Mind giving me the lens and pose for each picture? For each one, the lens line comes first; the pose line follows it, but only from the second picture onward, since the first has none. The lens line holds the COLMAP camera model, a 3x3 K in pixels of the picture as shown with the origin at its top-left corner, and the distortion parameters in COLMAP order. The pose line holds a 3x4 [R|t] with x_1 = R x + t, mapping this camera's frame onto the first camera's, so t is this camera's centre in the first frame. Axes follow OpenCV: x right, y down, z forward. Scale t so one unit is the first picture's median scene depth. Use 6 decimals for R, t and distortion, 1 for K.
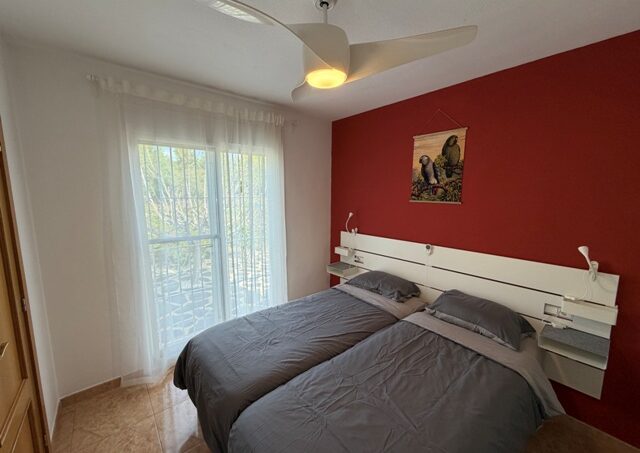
lens RADIAL K [[255.7, 0, 318.2], [0, 255.7, 226.6], [0, 0, 1]] dist [0.000244, 0.000011]
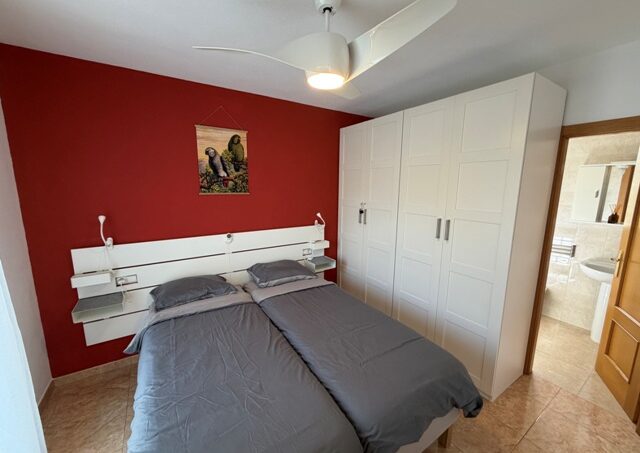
lens RADIAL K [[255.7, 0, 318.2], [0, 255.7, 226.6], [0, 0, 1]] dist [0.000244, 0.000011]
pose [[0.133256, -0.167852, 0.976764, -0.574698], [0.125517, 0.980476, 0.151366, -0.075307], [-0.983101, 0.102430, 0.151722, 0.475975]]
